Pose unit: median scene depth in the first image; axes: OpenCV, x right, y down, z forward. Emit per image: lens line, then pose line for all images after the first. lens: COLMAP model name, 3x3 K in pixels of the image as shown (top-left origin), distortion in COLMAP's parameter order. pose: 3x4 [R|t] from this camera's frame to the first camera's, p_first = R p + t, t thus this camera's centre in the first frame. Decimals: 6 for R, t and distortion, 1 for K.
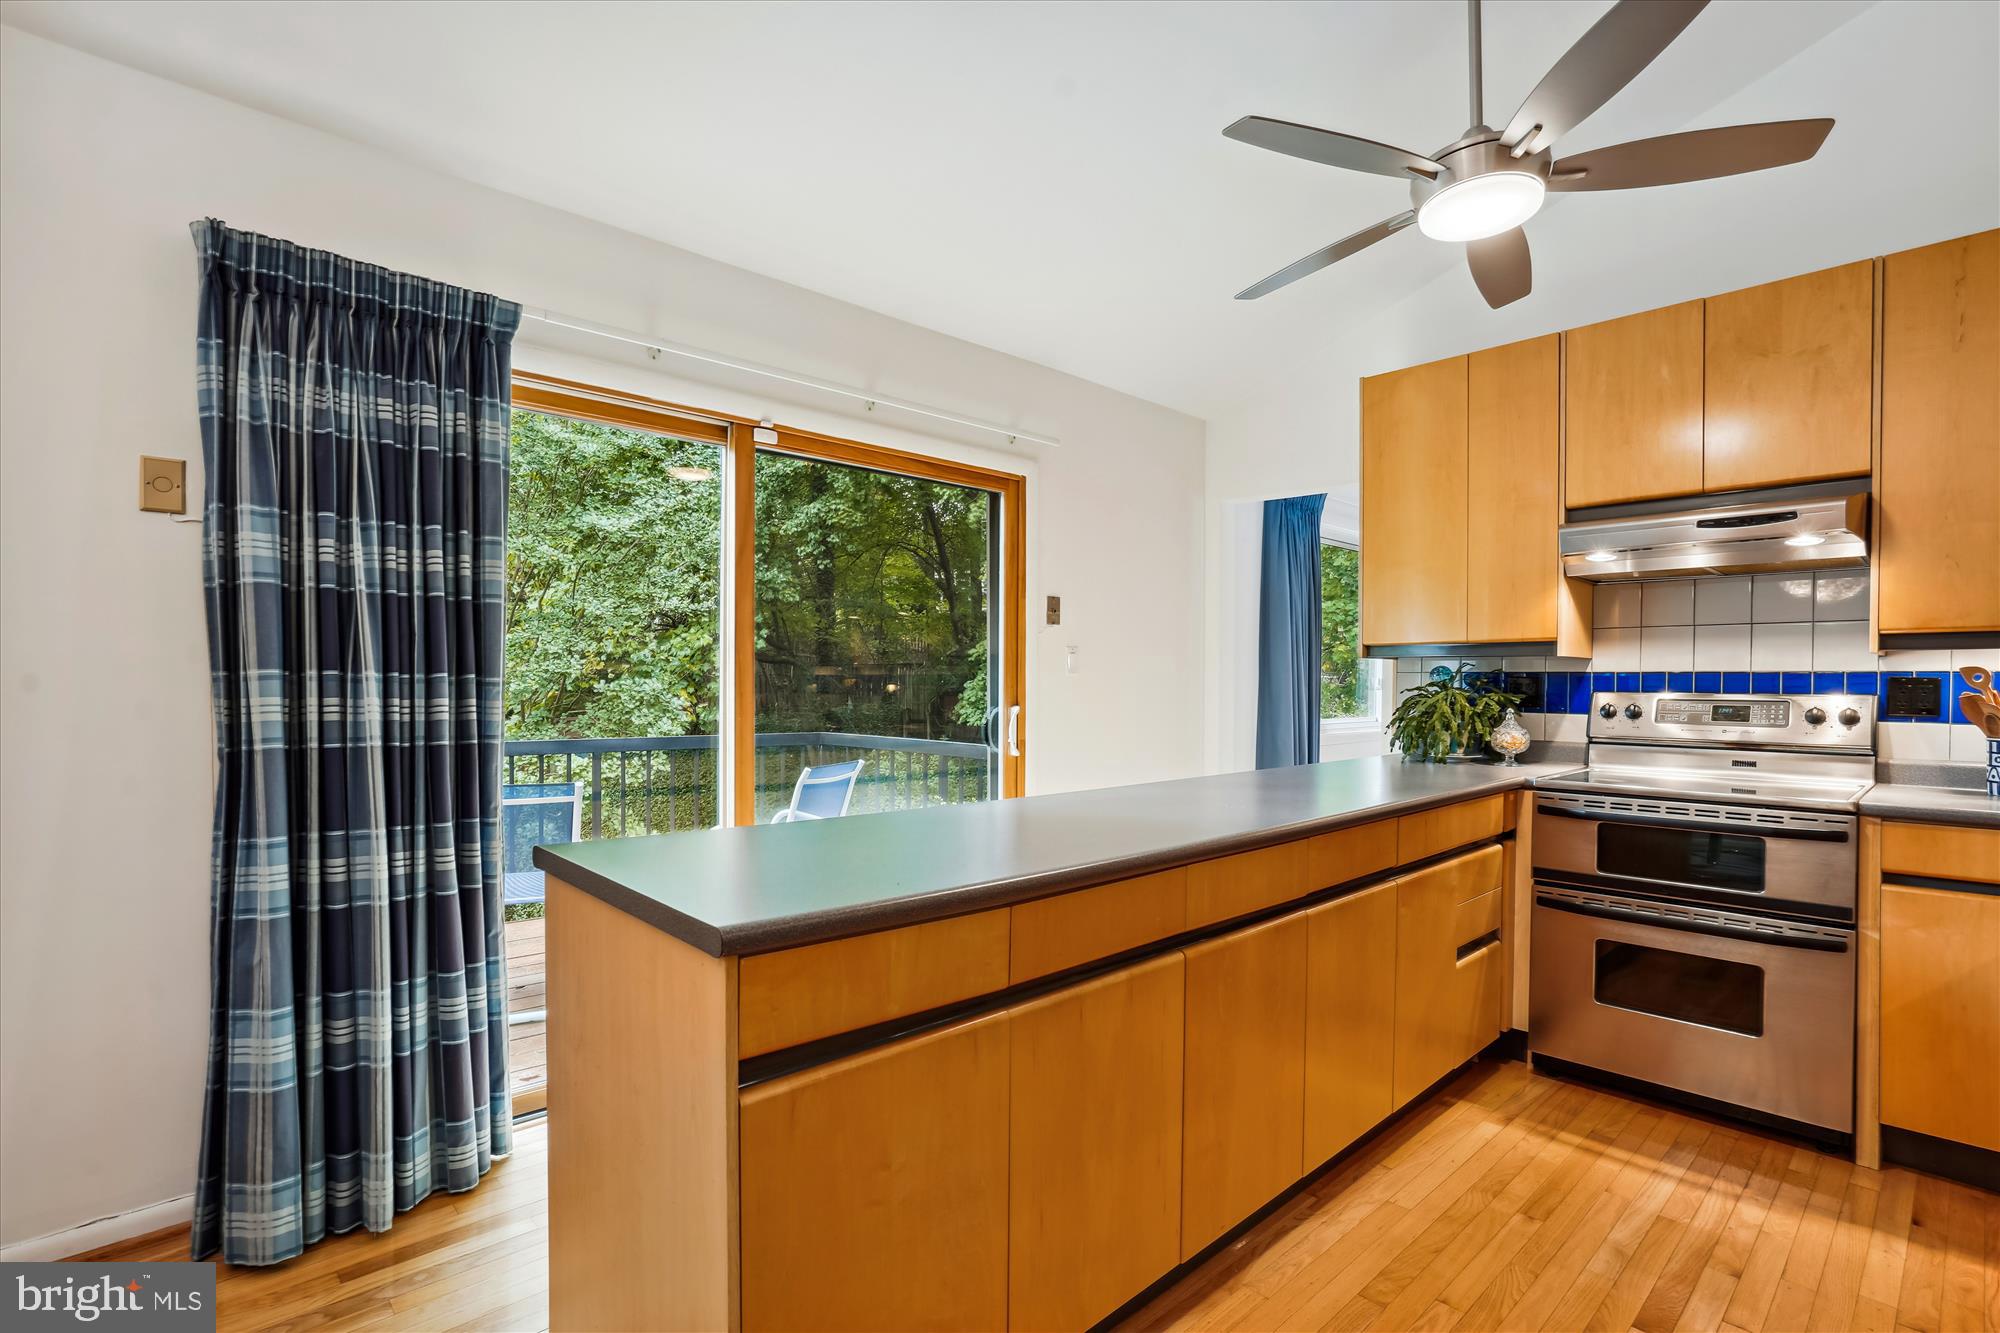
lens RADIAL K [[920.9, 0, 1007.2], [0, 920.9, 652.3], [0, 0, 1]] dist [-0.000052, 0.000284]
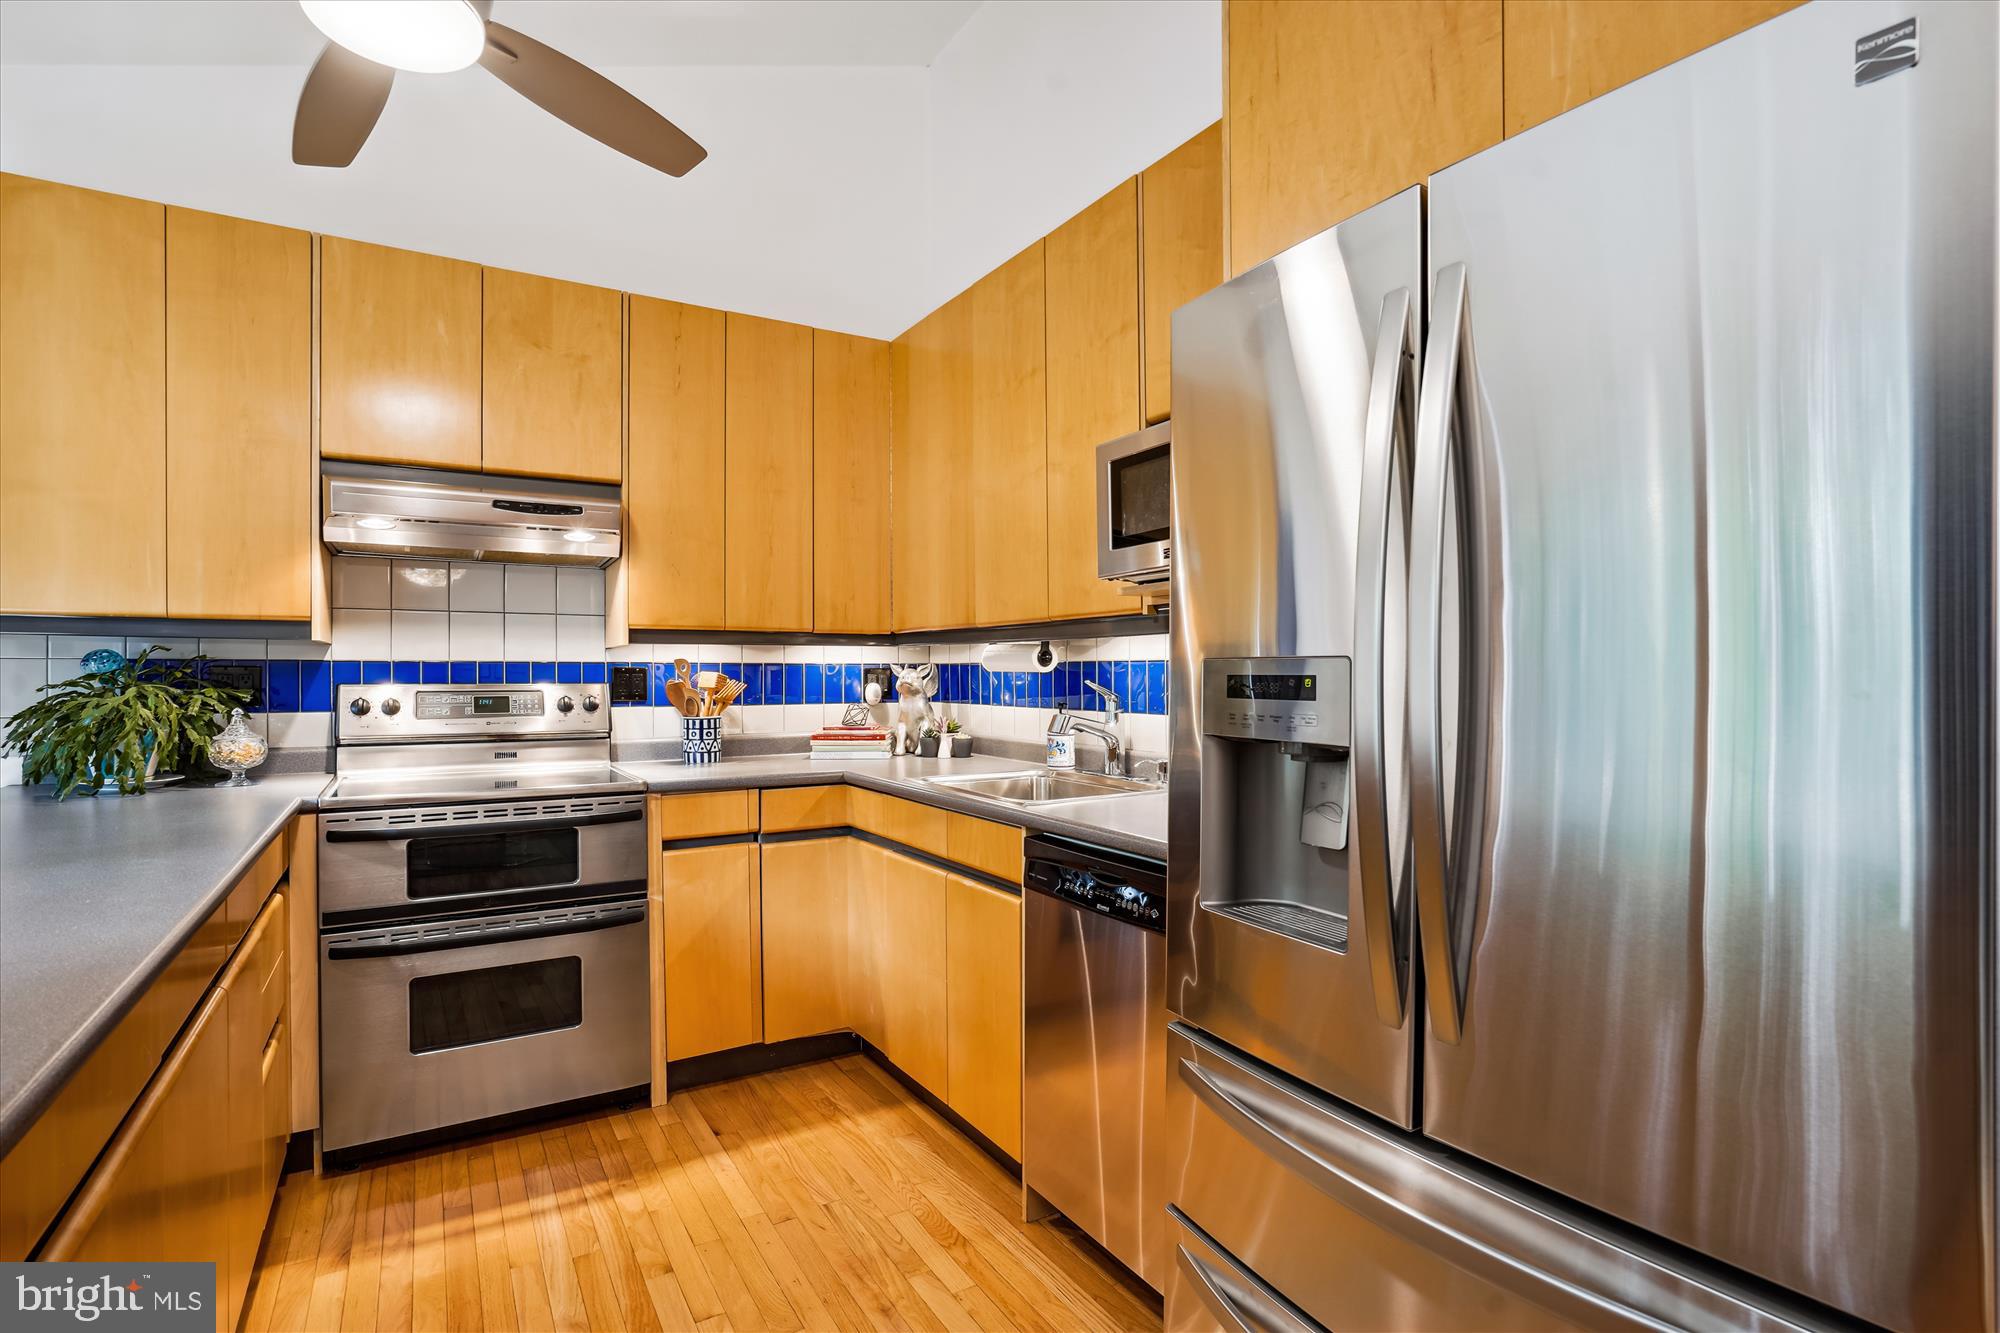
lens RADIAL K [[952.2, 0, 1000.0], [0, 952.2, 666.5], [0, 0, 1]] dist [-0.038457, 0.012324]
pose [[0.201935, 0.001938, 0.979397, -0.083378], [-0.029661, 0.999551, 0.004137, 0.007278], [-0.978950, -0.029885, 0.201902, 0.308823]]
